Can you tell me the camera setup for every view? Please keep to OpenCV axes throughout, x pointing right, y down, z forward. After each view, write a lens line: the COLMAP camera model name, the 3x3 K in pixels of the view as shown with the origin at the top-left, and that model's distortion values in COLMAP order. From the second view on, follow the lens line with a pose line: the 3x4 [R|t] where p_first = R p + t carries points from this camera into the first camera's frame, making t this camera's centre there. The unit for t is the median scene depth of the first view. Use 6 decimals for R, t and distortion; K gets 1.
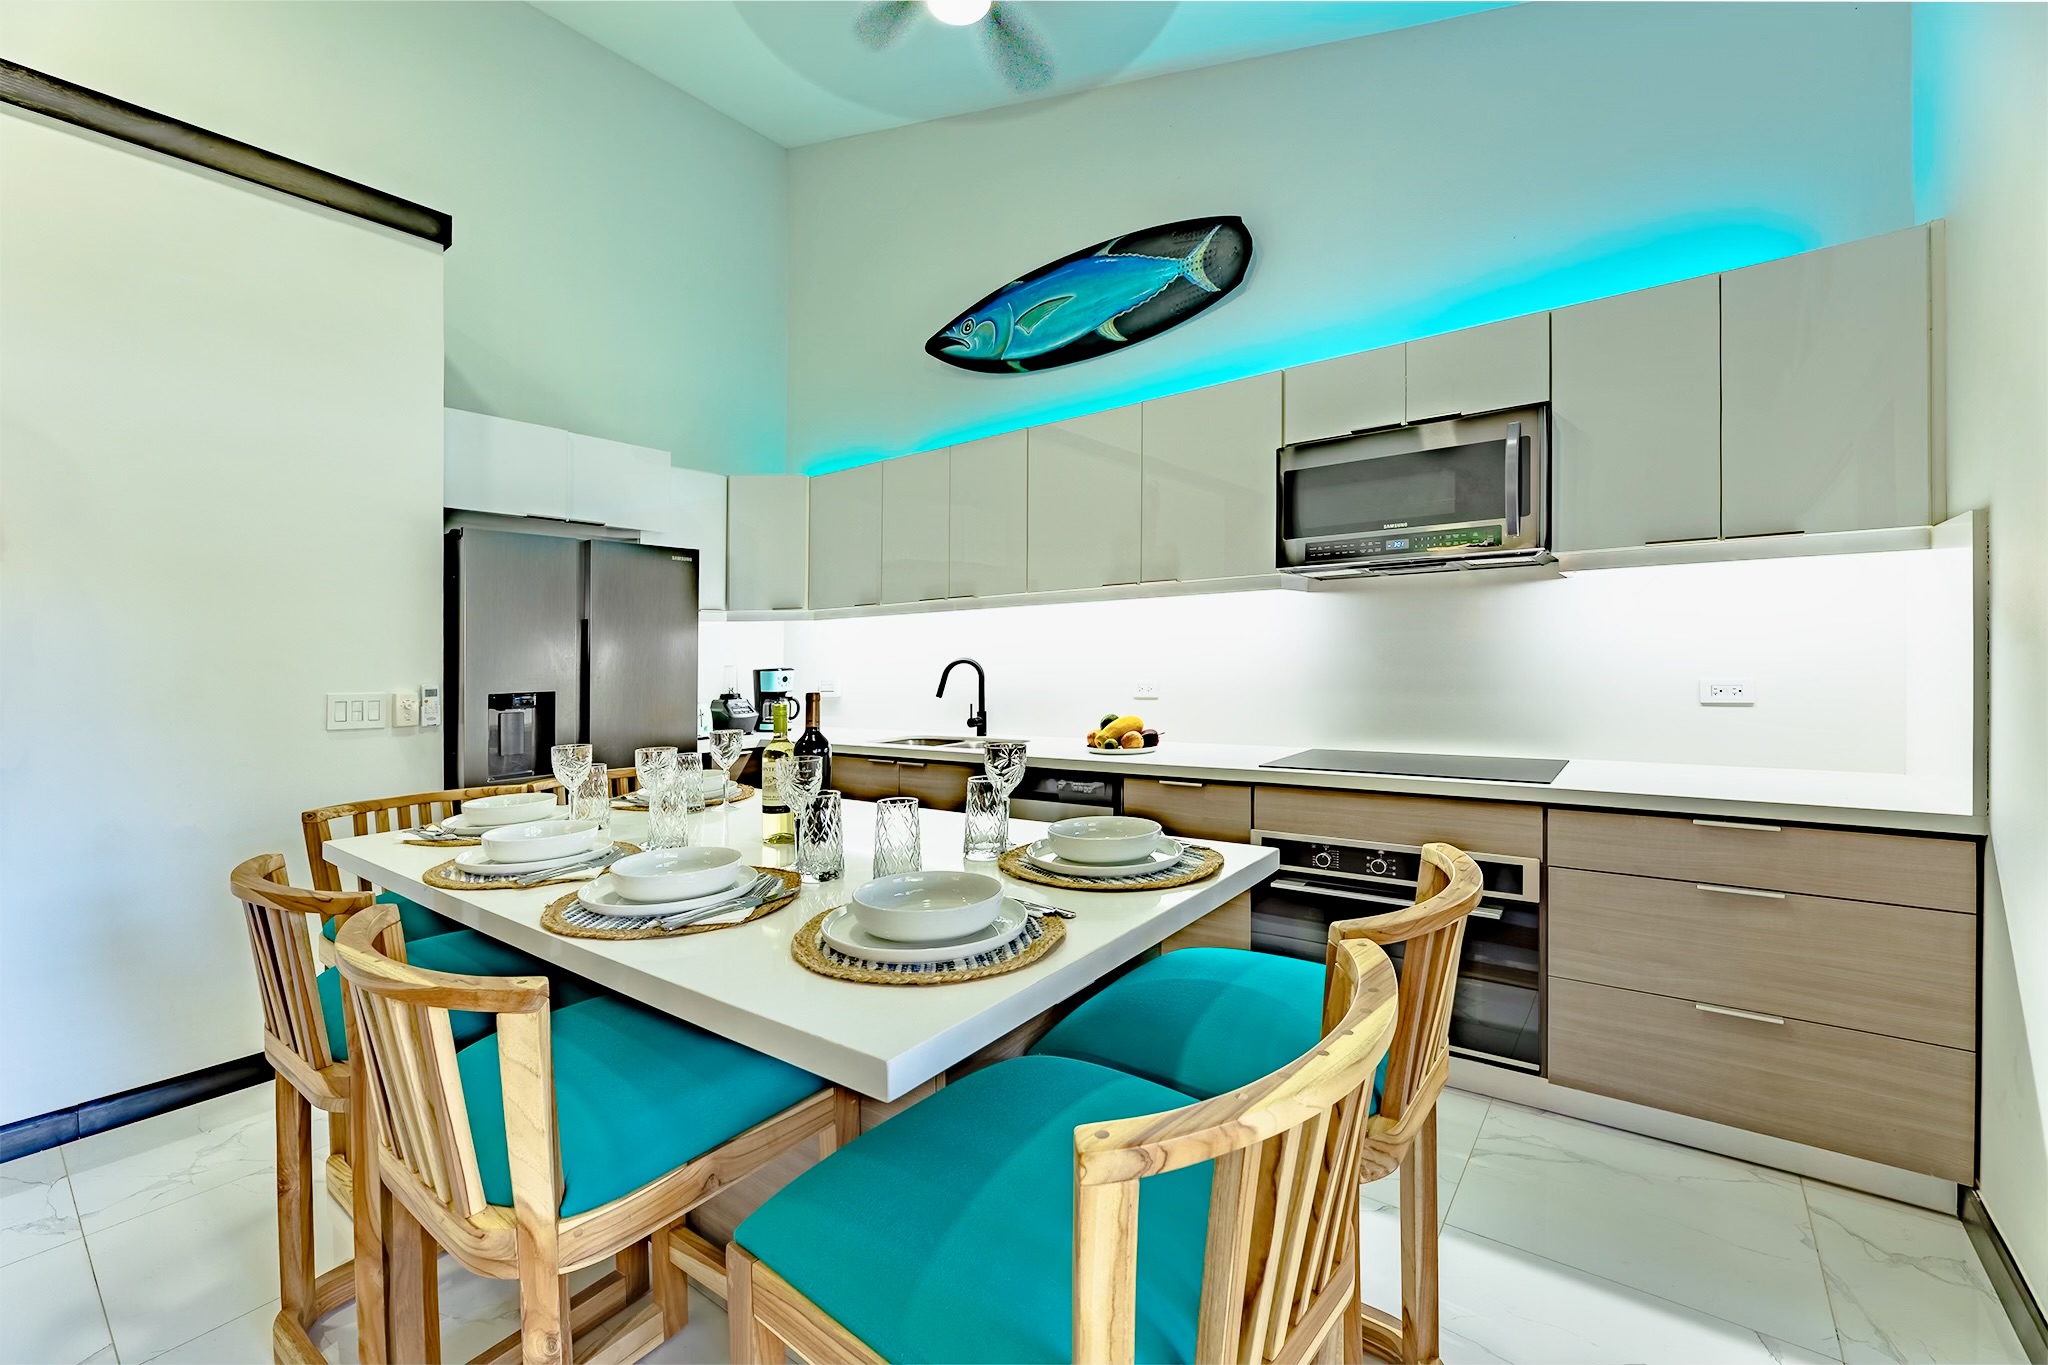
lens RADIAL K [[806.6, 0, 1020.8], [0, 806.6, 625.1], [0, 0, 1]] dist [-0.040304, 0.000035]
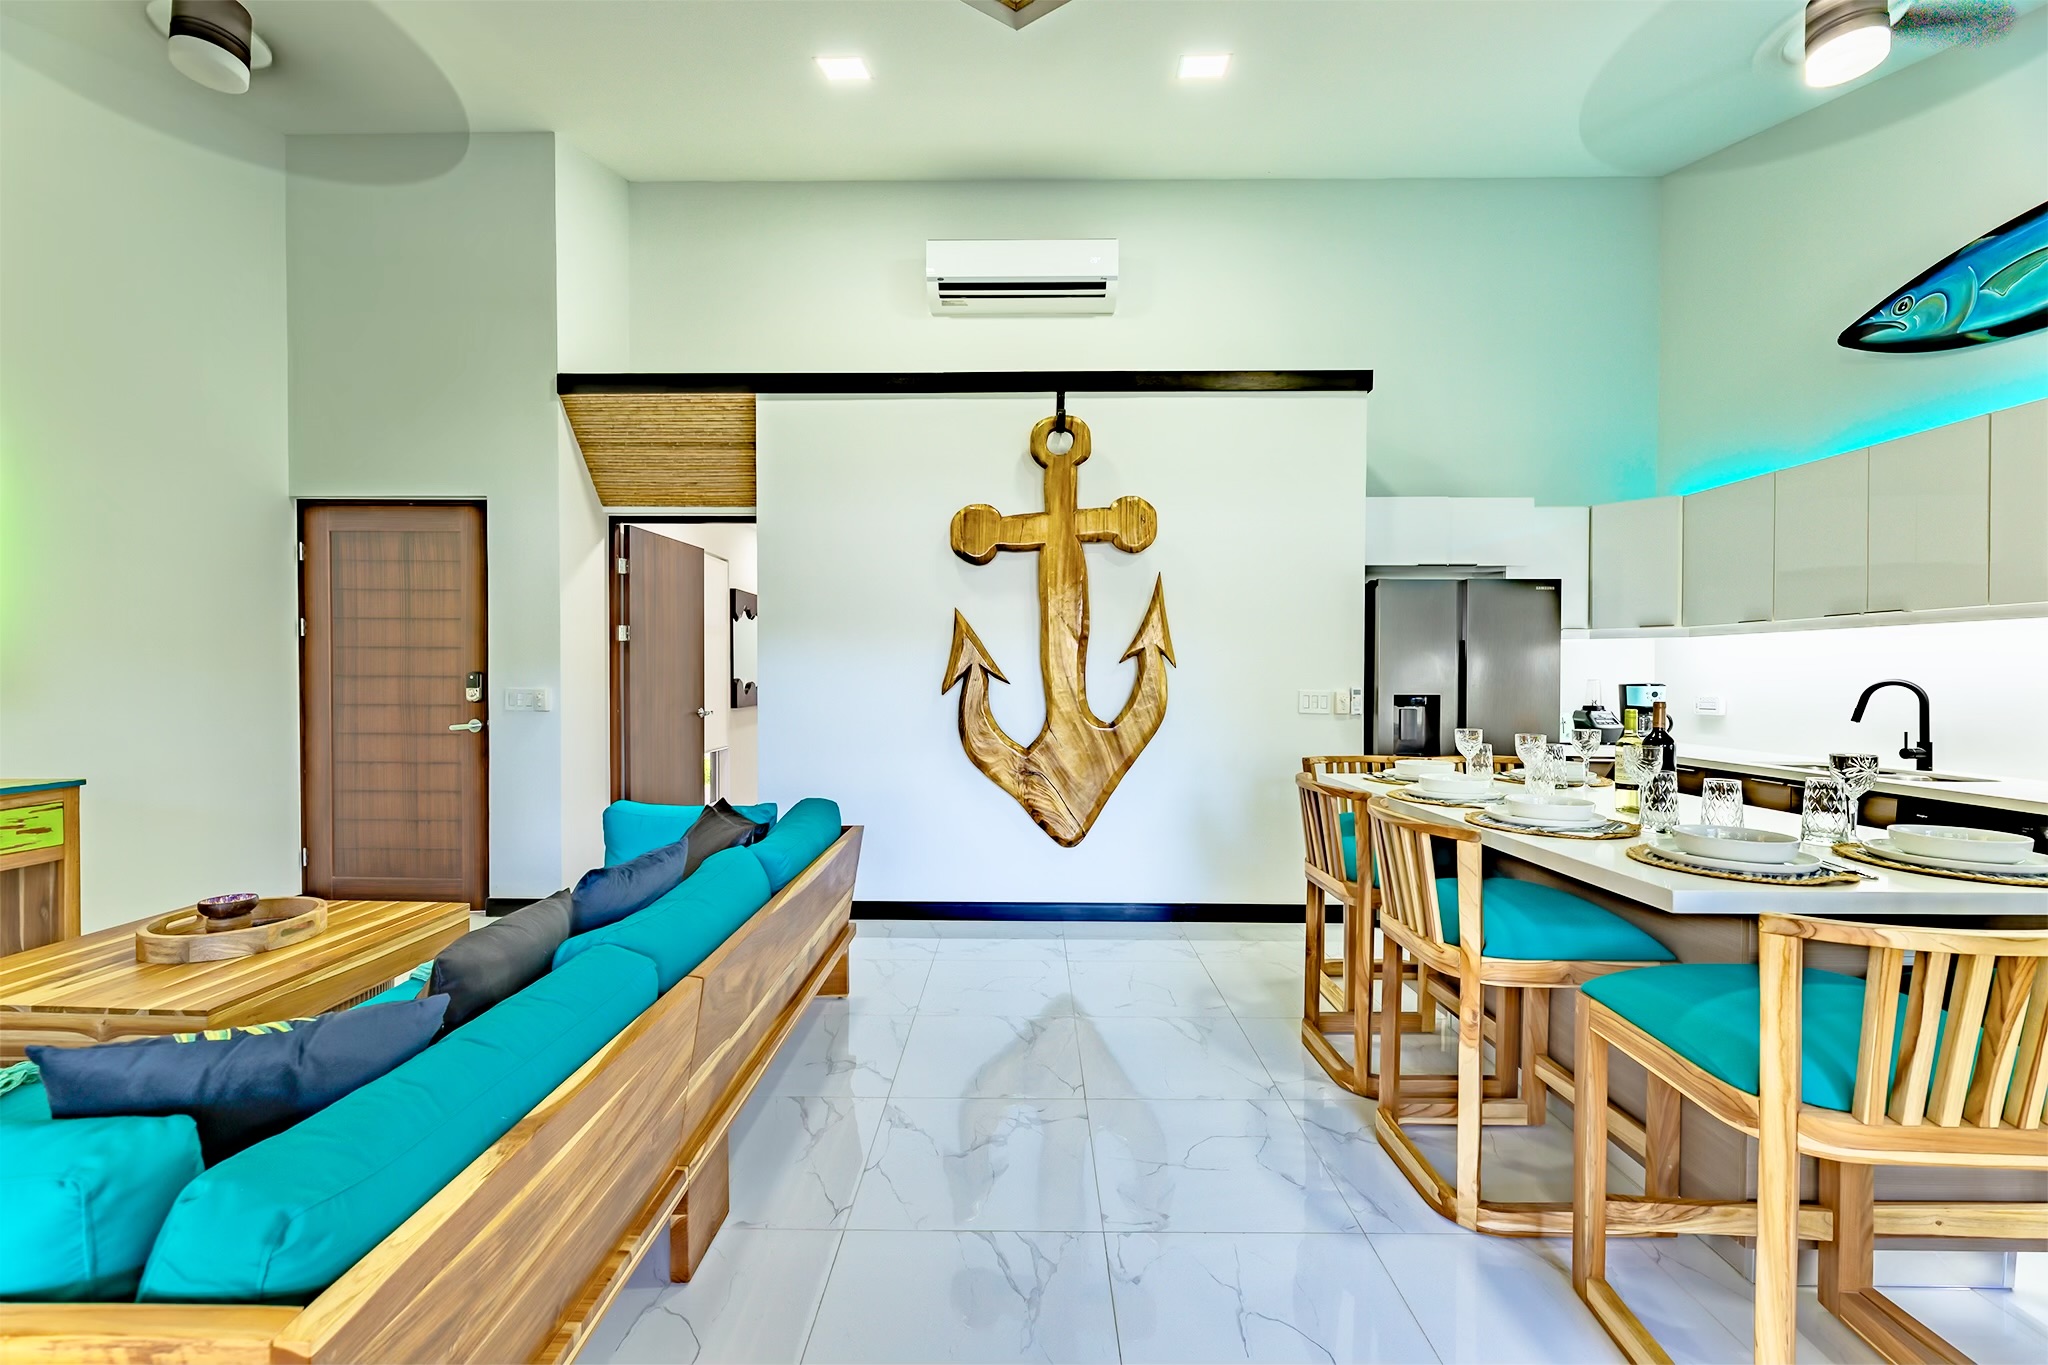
lens RADIAL K [[841.5, 0, 1023.3], [0, 841.5, 665.9], [0, 0, 1]] dist [0.008919, 0.000033]
pose [[0.584774, 0.017733, -0.811002, 0.146270], [0.014150, 0.999386, 0.032054, -0.020057], [0.811073, -0.030220, 0.584164, -0.378035]]
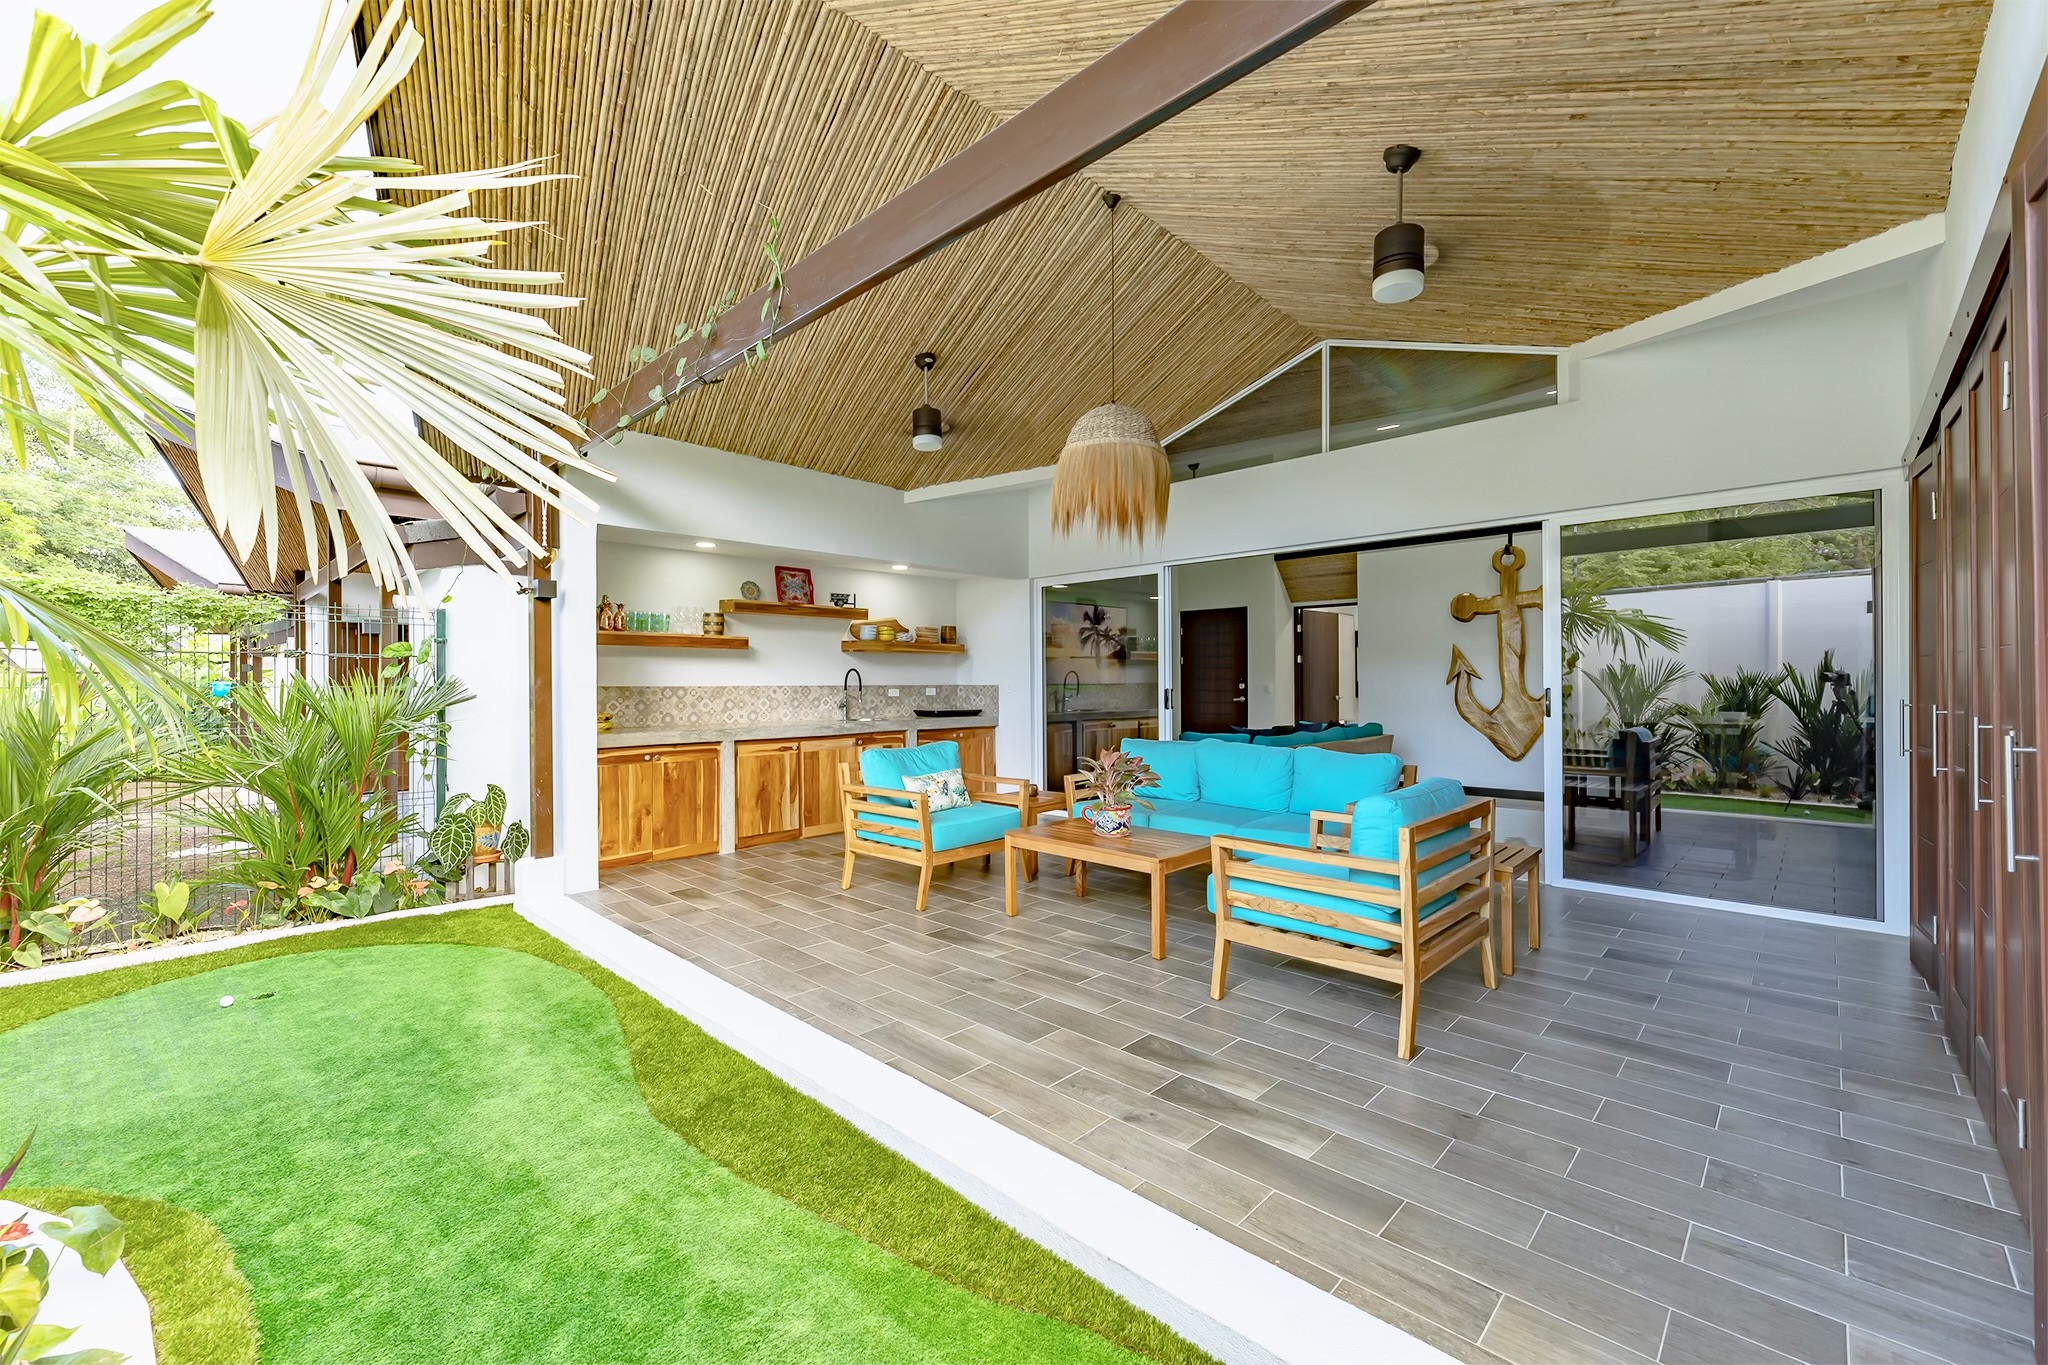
lens RADIAL K [[832.4, 0, 1029.0], [0, 832.4, 687.4], [0, 0, 1]] dist [-0.000018, -0.000474]
pose [[-0.121808, 0.024882, -0.992242, 1.823918], [0.043712, 0.998850, 0.019682, -0.040182], [0.991591, -0.040976, -0.122756, -0.726613]]
